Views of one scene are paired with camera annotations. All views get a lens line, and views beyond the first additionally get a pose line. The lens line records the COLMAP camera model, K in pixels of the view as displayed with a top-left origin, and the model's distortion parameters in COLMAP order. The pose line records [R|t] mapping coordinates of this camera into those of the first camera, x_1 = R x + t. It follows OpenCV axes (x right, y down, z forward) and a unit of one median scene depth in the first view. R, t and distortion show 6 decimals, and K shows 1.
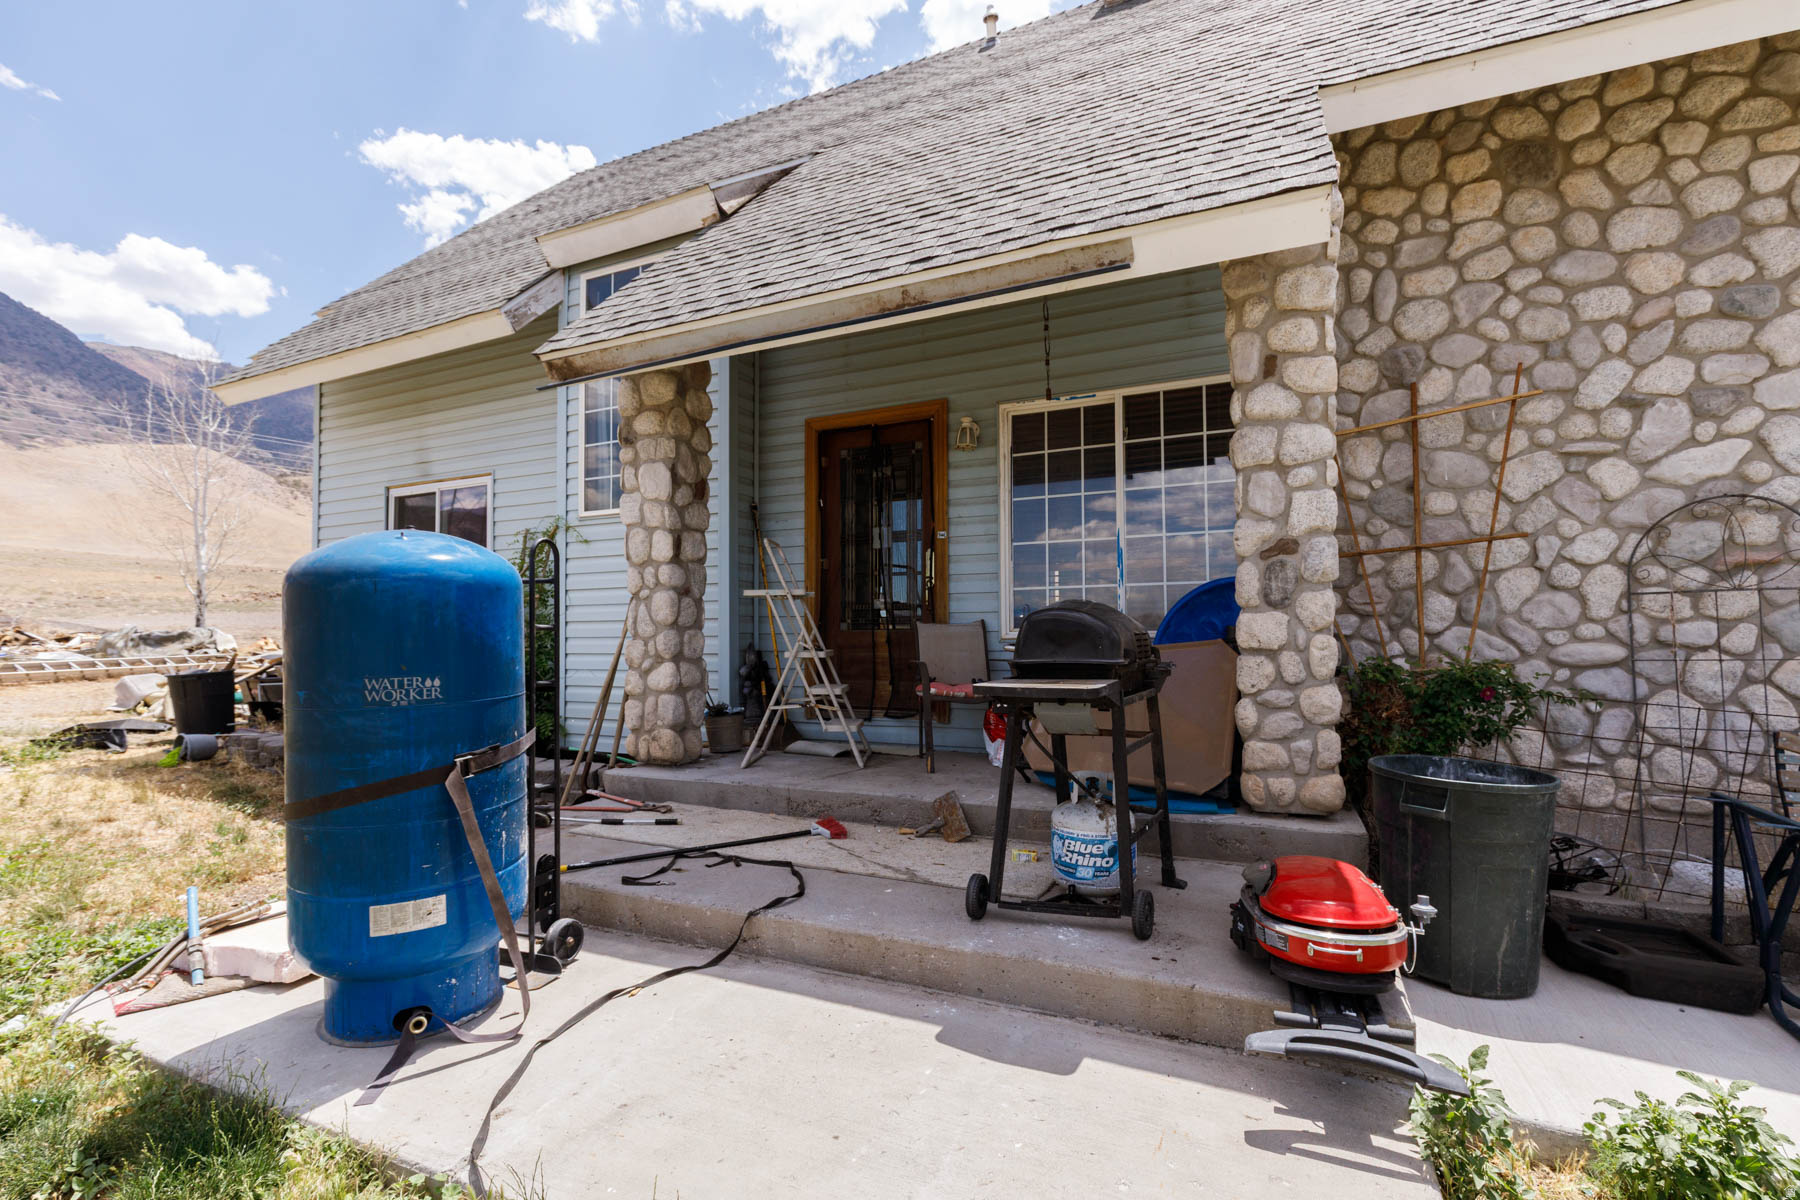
lens RADIAL K [[830.2, 0, 900.5], [0, 830.2, 605.2], [0, 0, 1]] dist [0.004847, 0.000033]
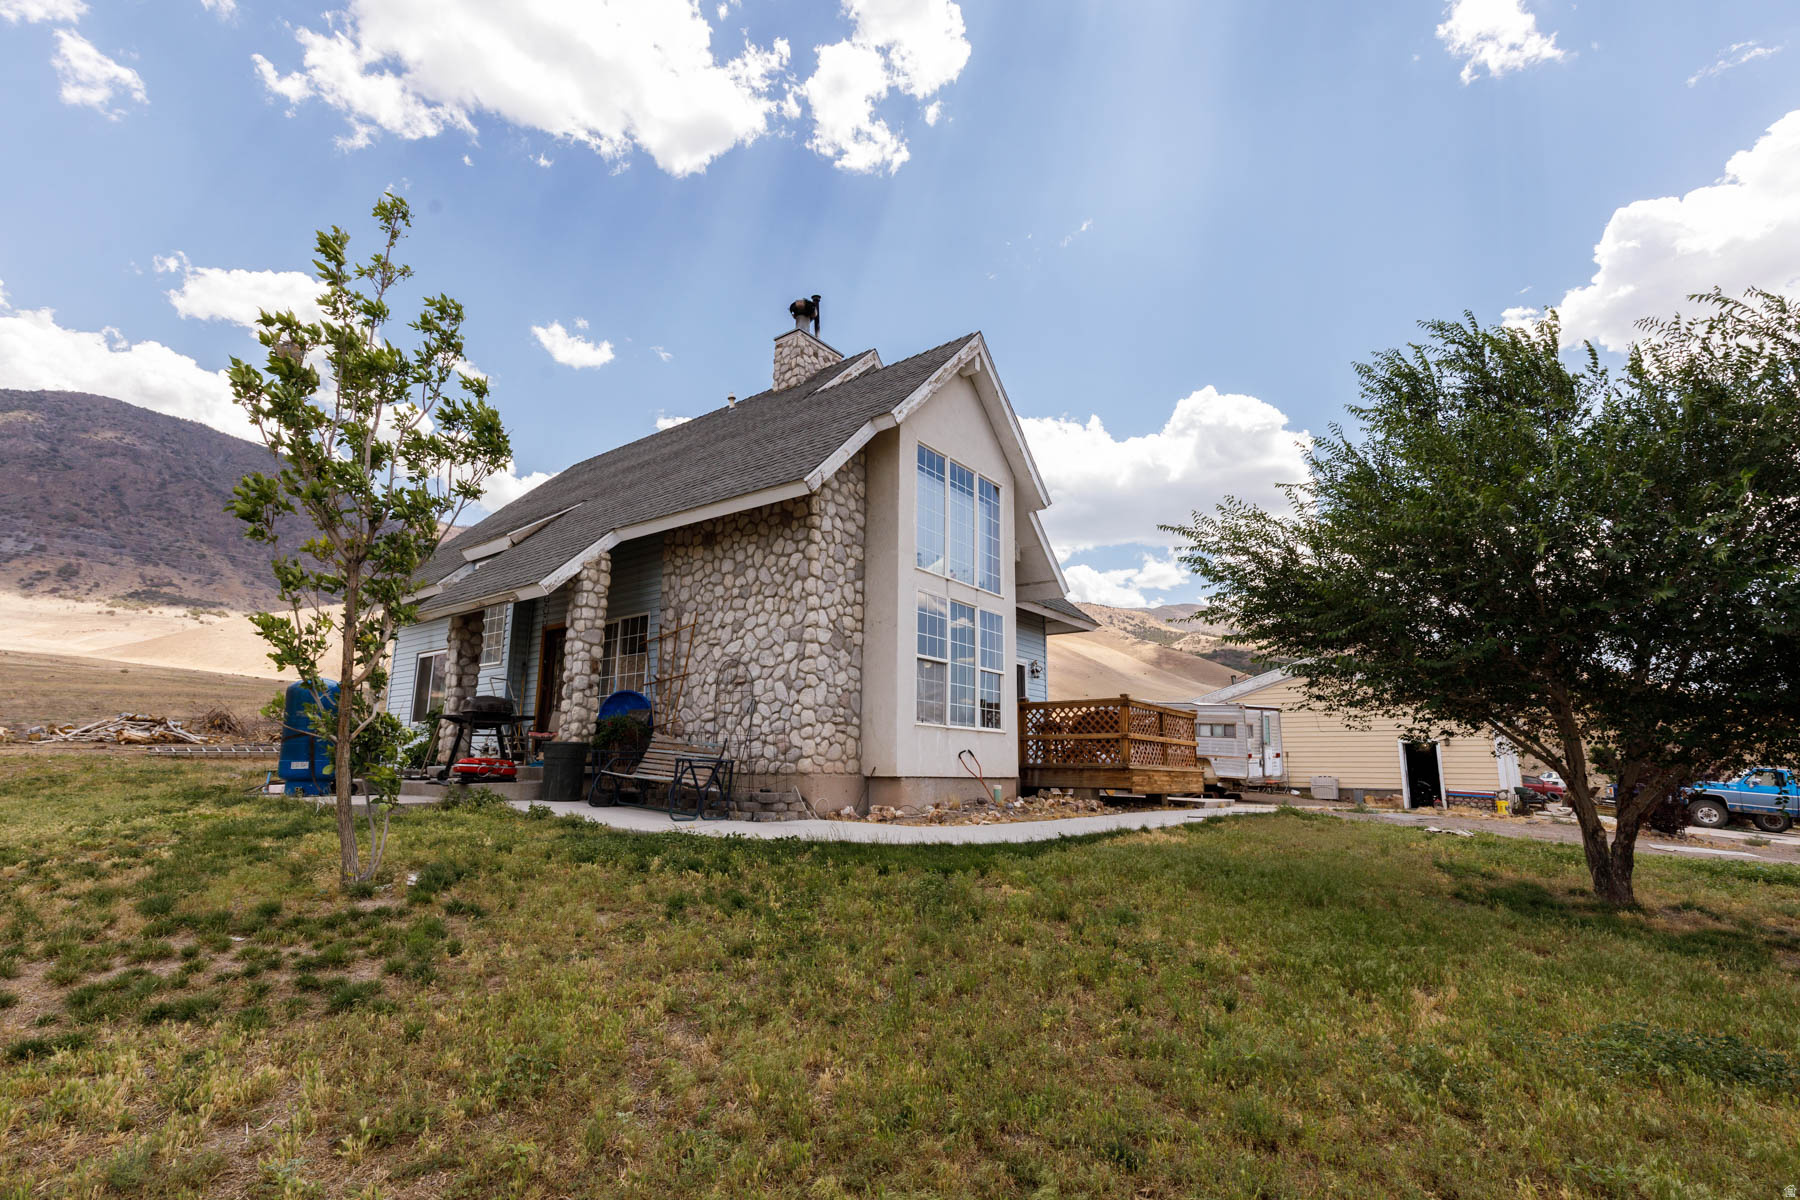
lens RADIAL K [[830.2, 0, 898.1], [0, 830.2, 605.8], [0, 0, 1]] dist [0.004847, 0.000033]
pose [[0.975975, -0.025421, -0.216397, 2.054822], [-0.013211, 0.984438, -0.175232, 0.171503], [0.217484, 0.173881, 0.960451, -1.564700]]
